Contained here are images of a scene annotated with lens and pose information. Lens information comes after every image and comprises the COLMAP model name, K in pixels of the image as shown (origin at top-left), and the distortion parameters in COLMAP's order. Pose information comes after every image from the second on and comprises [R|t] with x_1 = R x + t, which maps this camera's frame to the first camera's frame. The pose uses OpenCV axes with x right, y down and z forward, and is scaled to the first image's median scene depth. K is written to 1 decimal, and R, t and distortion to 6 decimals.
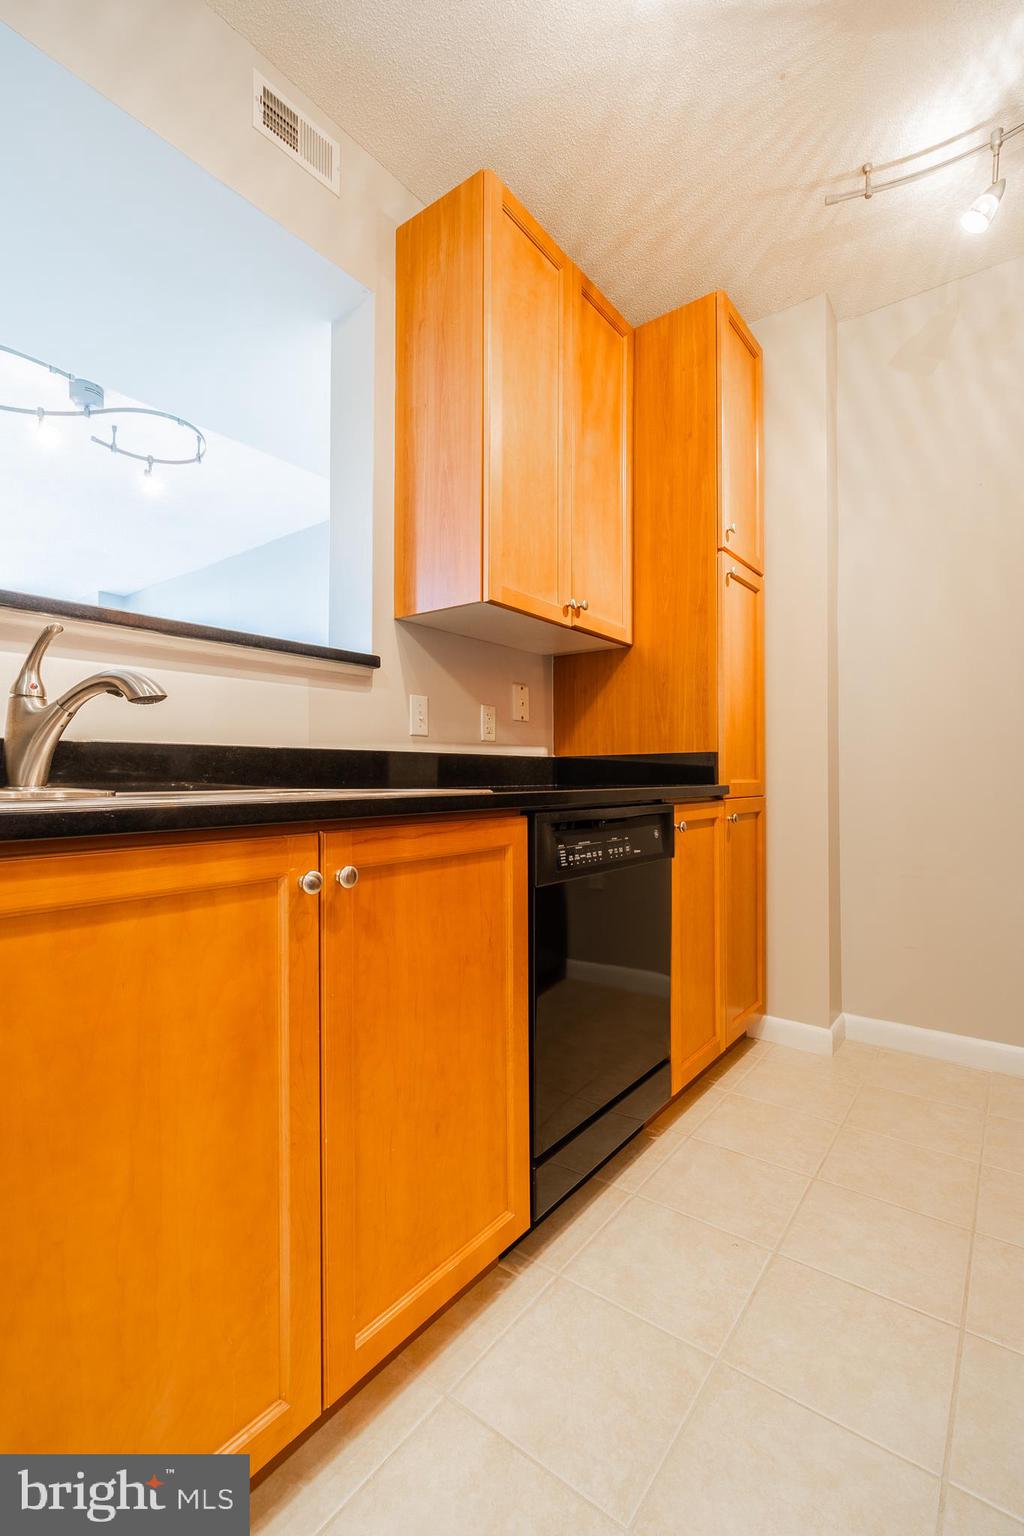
lens RADIAL K [[672.2, 0, 511.0], [0, 672.2, 769.3], [0, 0, 1]] dist [0.001035, 0.000450]
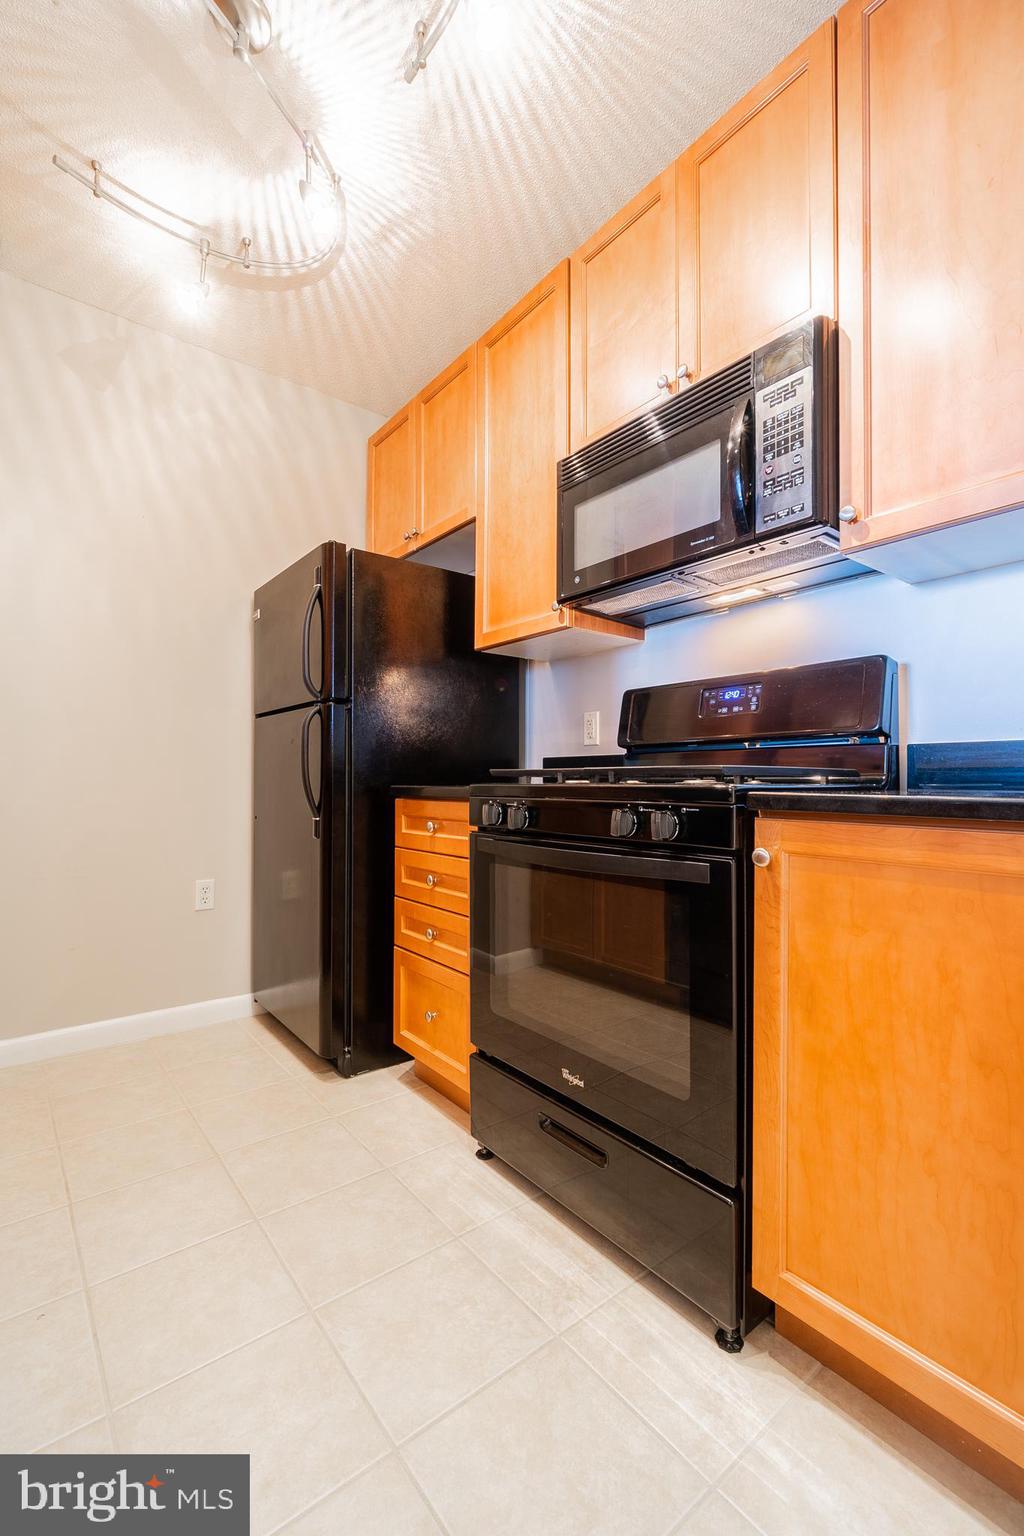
lens RADIAL K [[672.2, 0, 510.8], [0, 672.2, 772.4], [0, 0, 1]] dist [0.001035, 0.000450]
pose [[0.248592, 0.012311, 0.968530, -0.272287], [-0.013714, 0.999864, -0.009190, 0.003505], [-0.968511, -0.010998, 0.248727, 0.151426]]
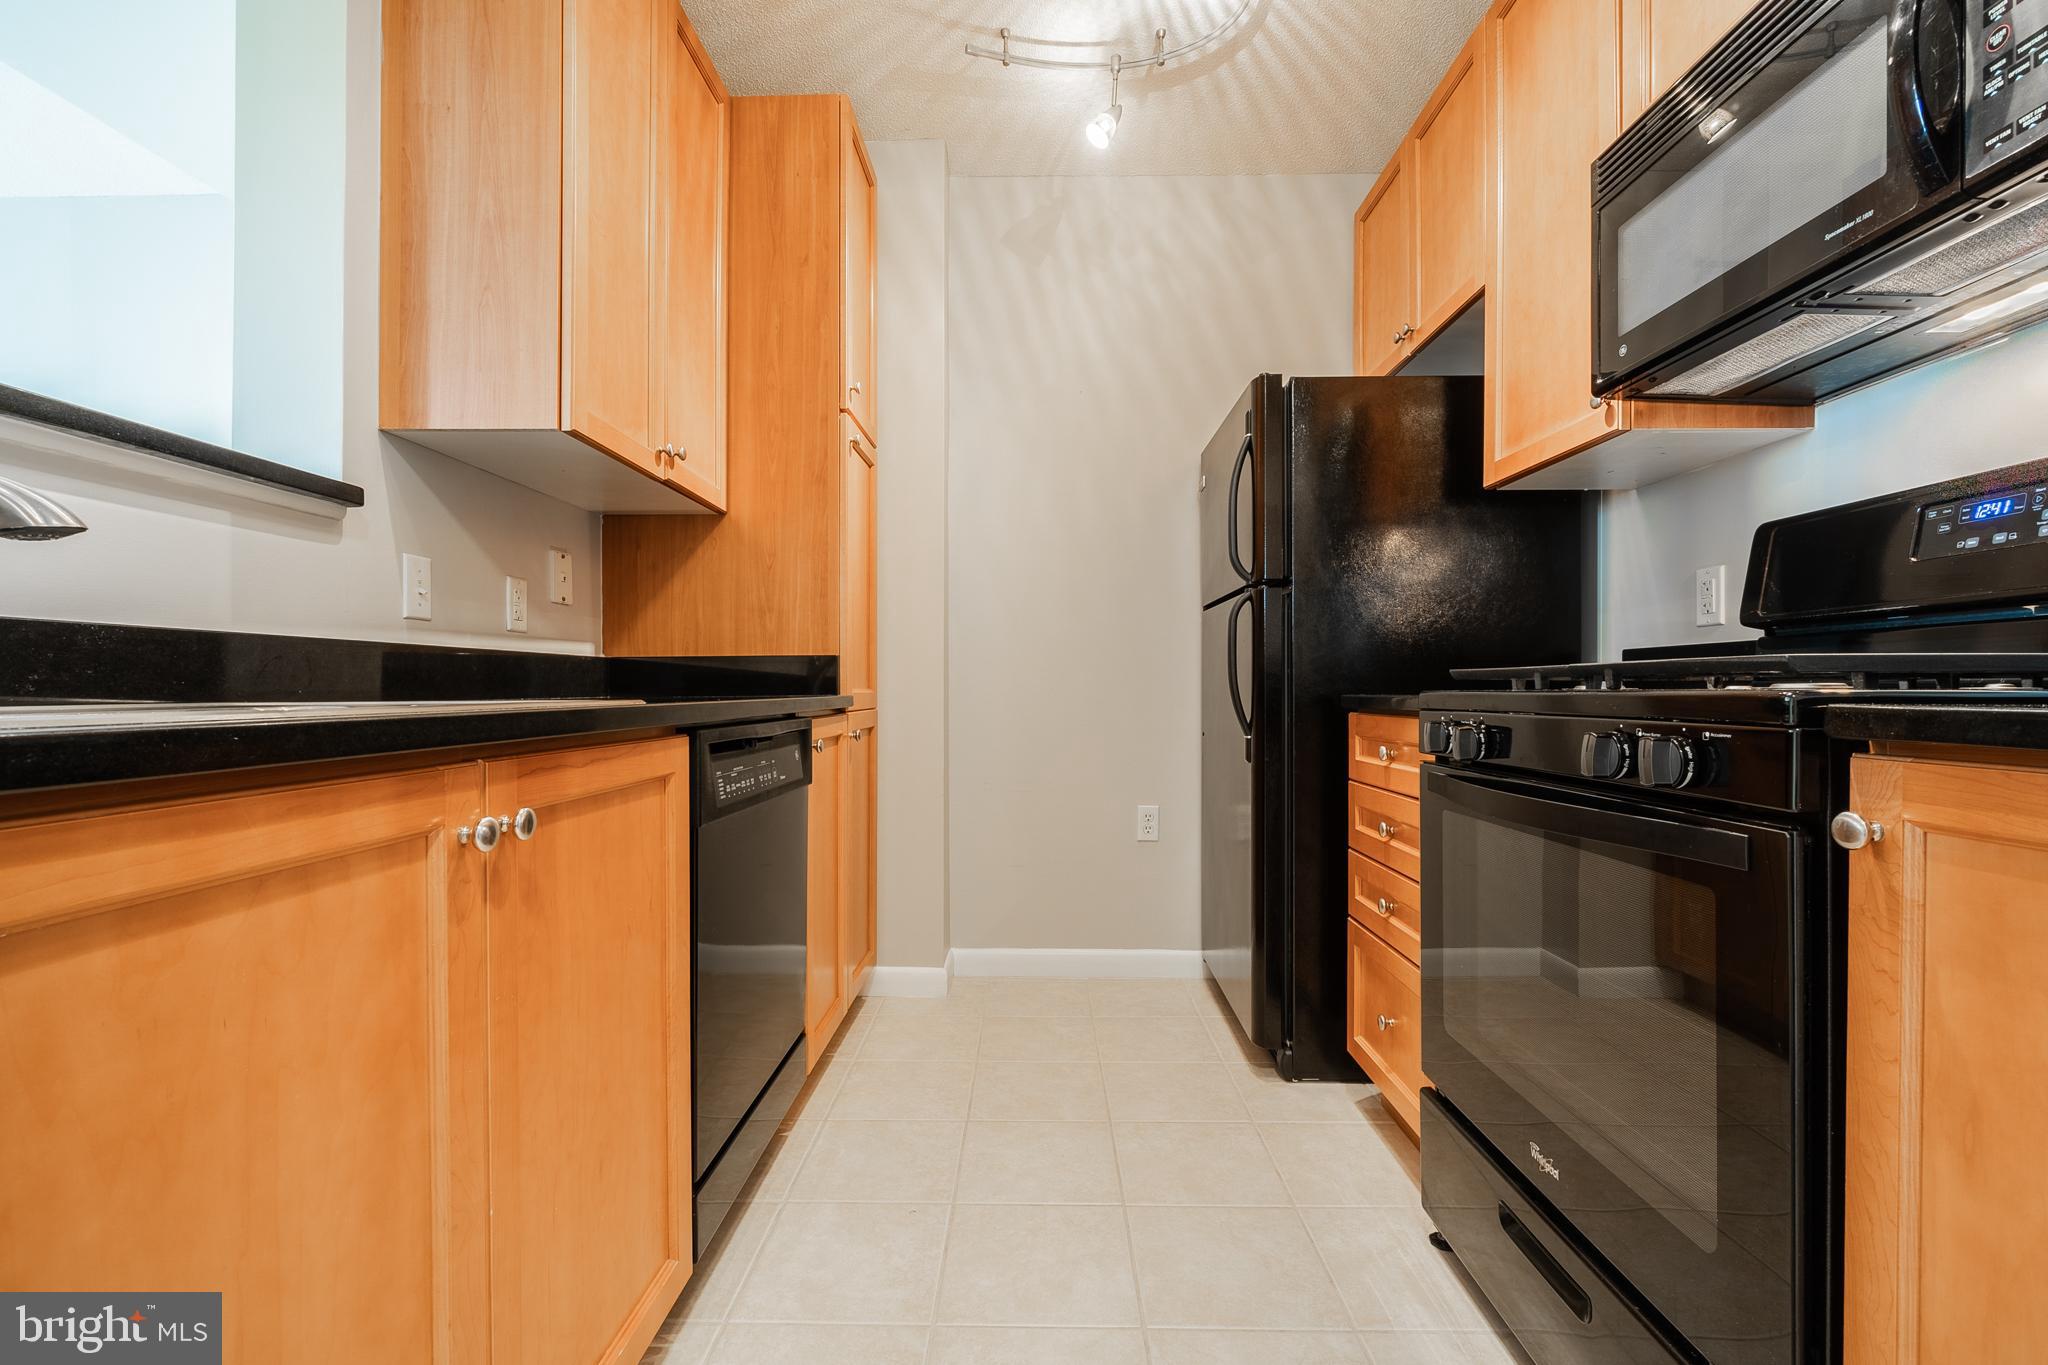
lens RADIAL K [[896.3, 0, 1014.3], [0, 896.3, 686.1], [0, 0, 1]] dist [0.001035, 0.000450]
pose [[0.809075, 0.002563, 0.587699, -0.189696], [-0.007459, 0.999955, 0.005908, 0.004723], [-0.587658, -0.009164, 0.809058, -0.021223]]
